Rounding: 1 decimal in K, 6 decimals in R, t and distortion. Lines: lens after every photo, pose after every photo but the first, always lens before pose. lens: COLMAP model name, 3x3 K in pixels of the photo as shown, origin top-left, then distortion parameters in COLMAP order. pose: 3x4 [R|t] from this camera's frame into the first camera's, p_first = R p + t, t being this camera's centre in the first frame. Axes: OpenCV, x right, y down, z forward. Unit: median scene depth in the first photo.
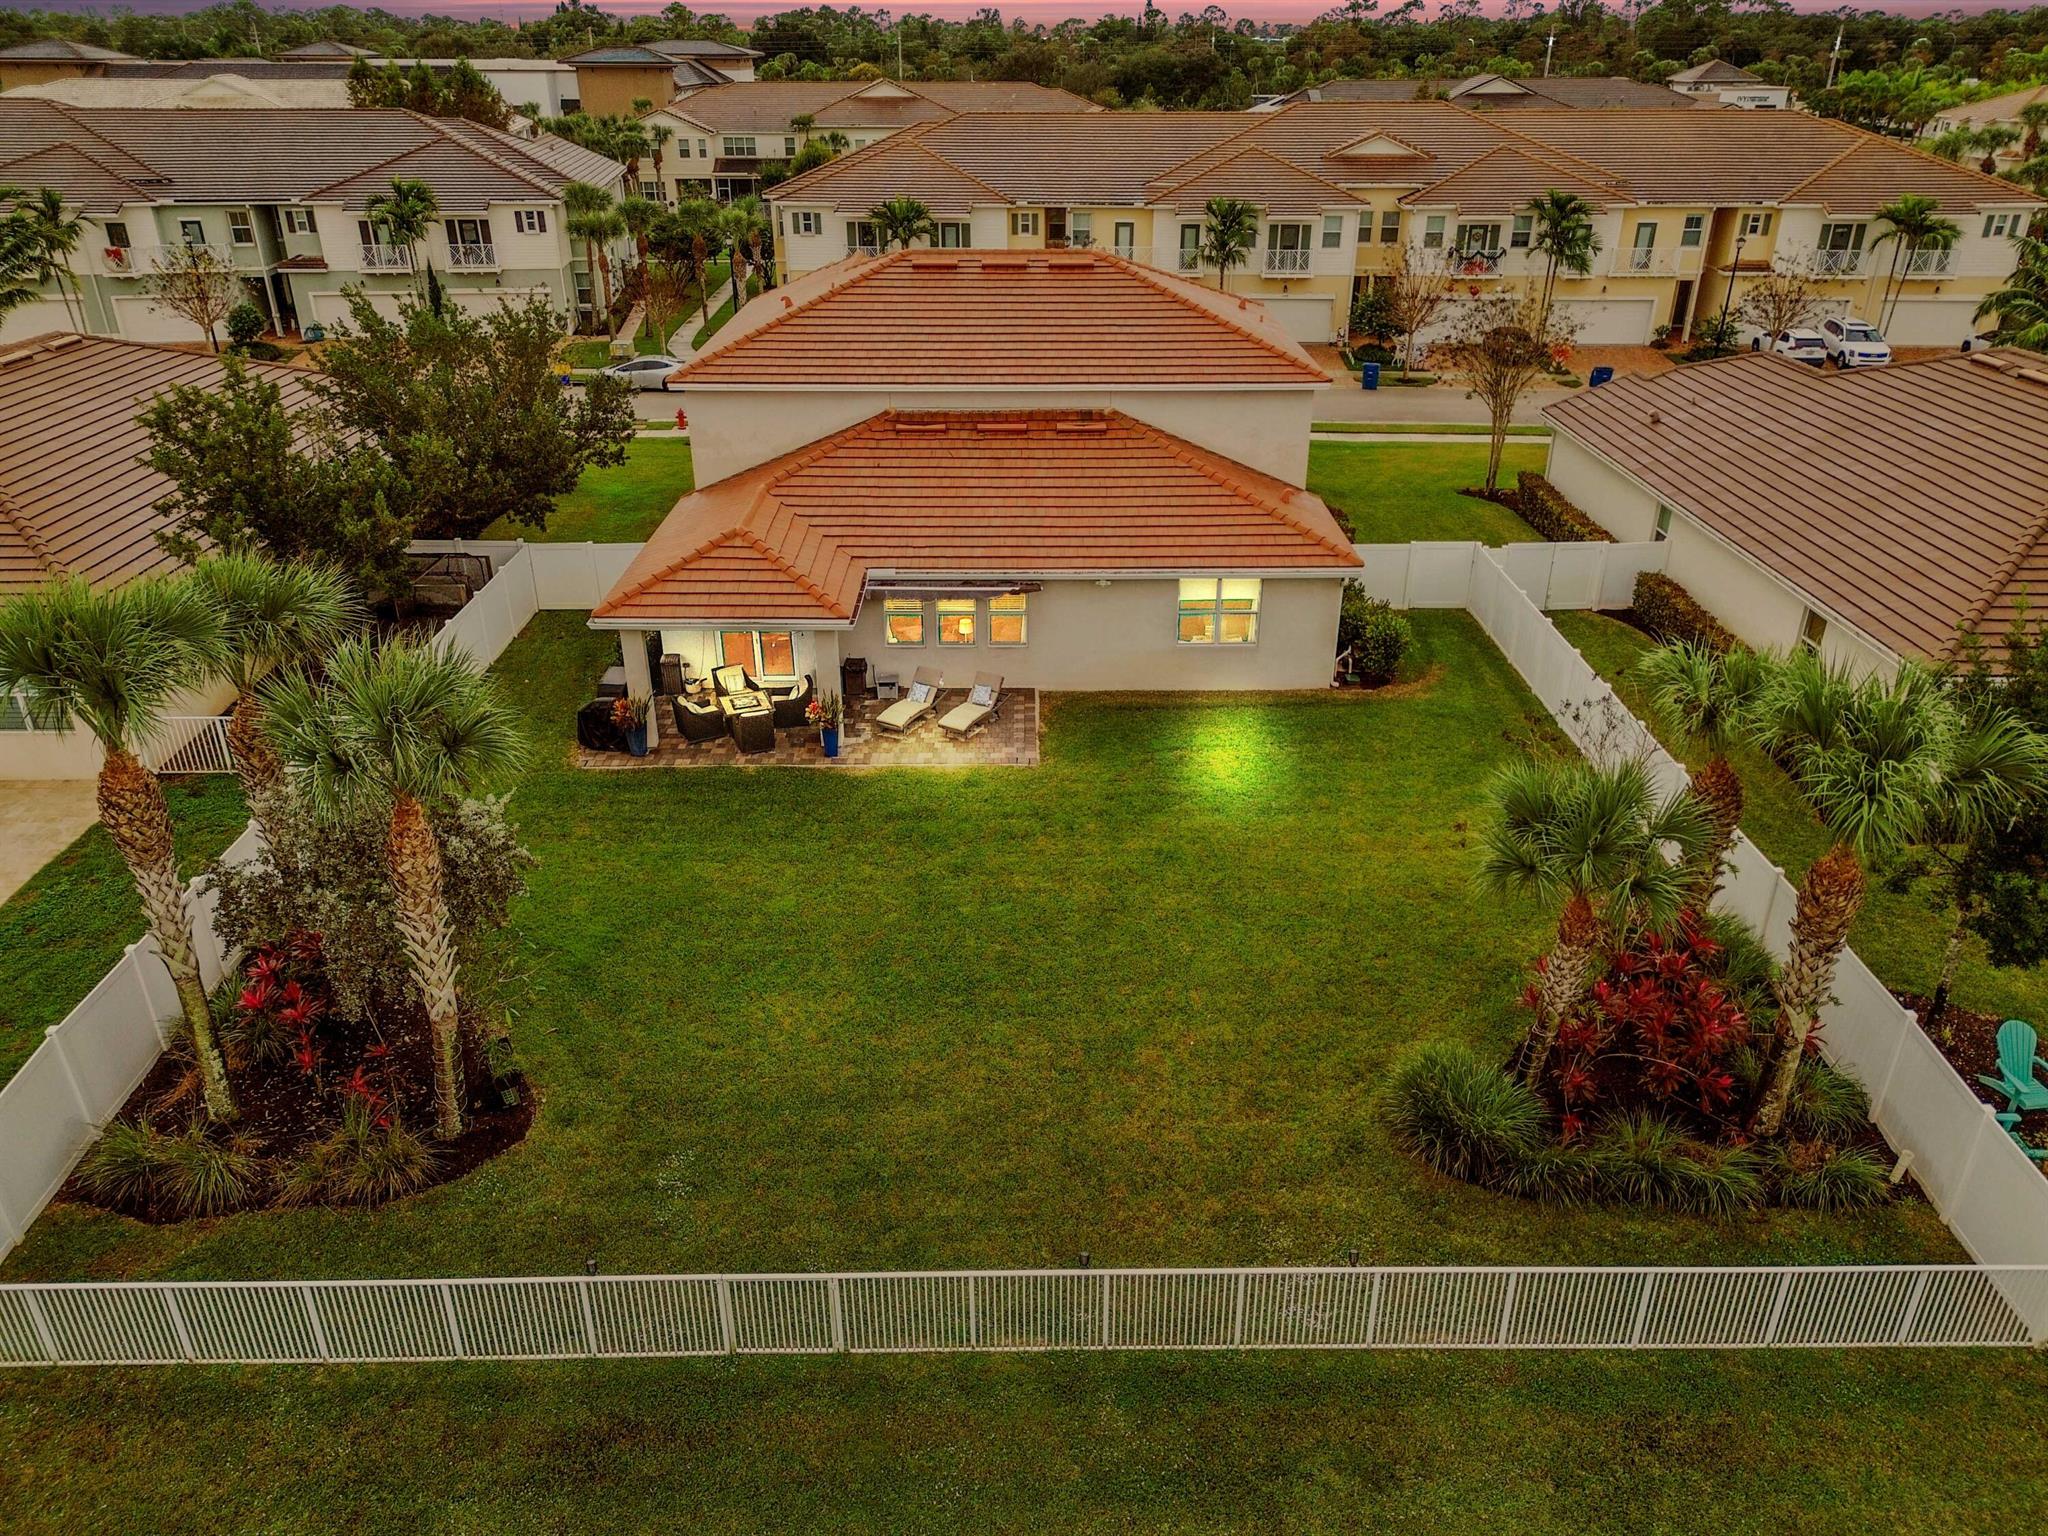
lens RADIAL K [[1507.1, 0, 1024.0], [0, 1507.1, 768.0], [0, 0, 1]] dist [0.106707, -0.114804]
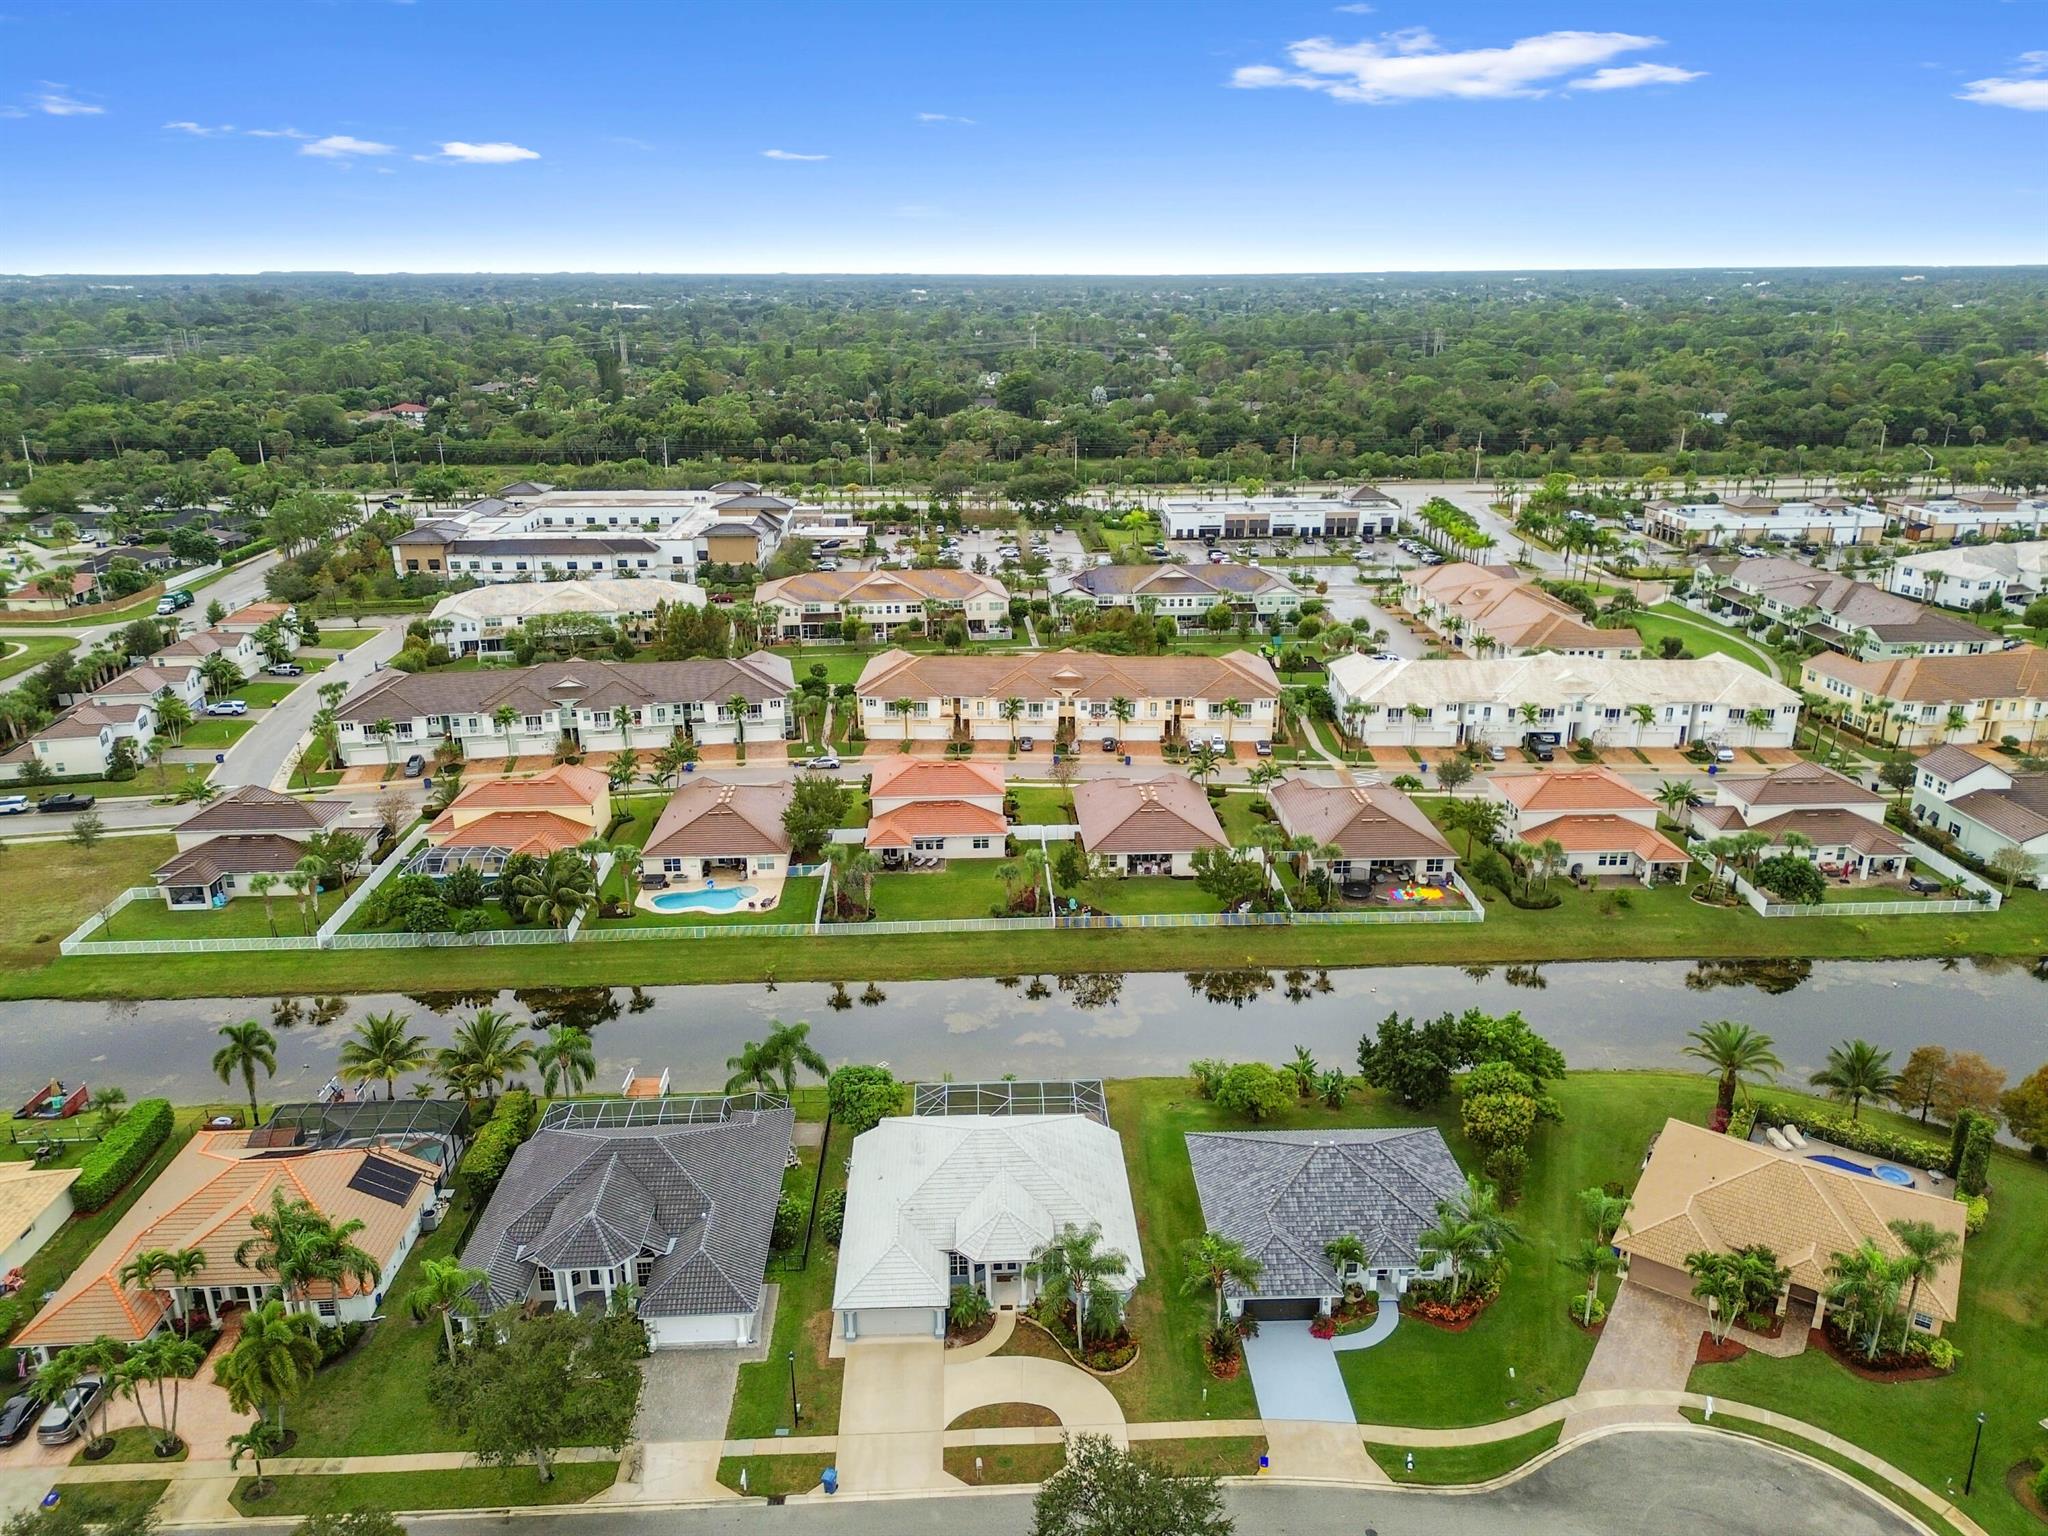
lens RADIAL K [[1507.1, 0, 1024.0], [0, 1507.1, 768.0], [0, 0, 1]] dist [0.106707, -0.114804]
pose [[0.999209, -0.016569, 0.036151, 0.043645], [0.020953, 0.992001, -0.124475, 0.131884], [-0.033800, 0.125134, 0.991564, -1.873152]]
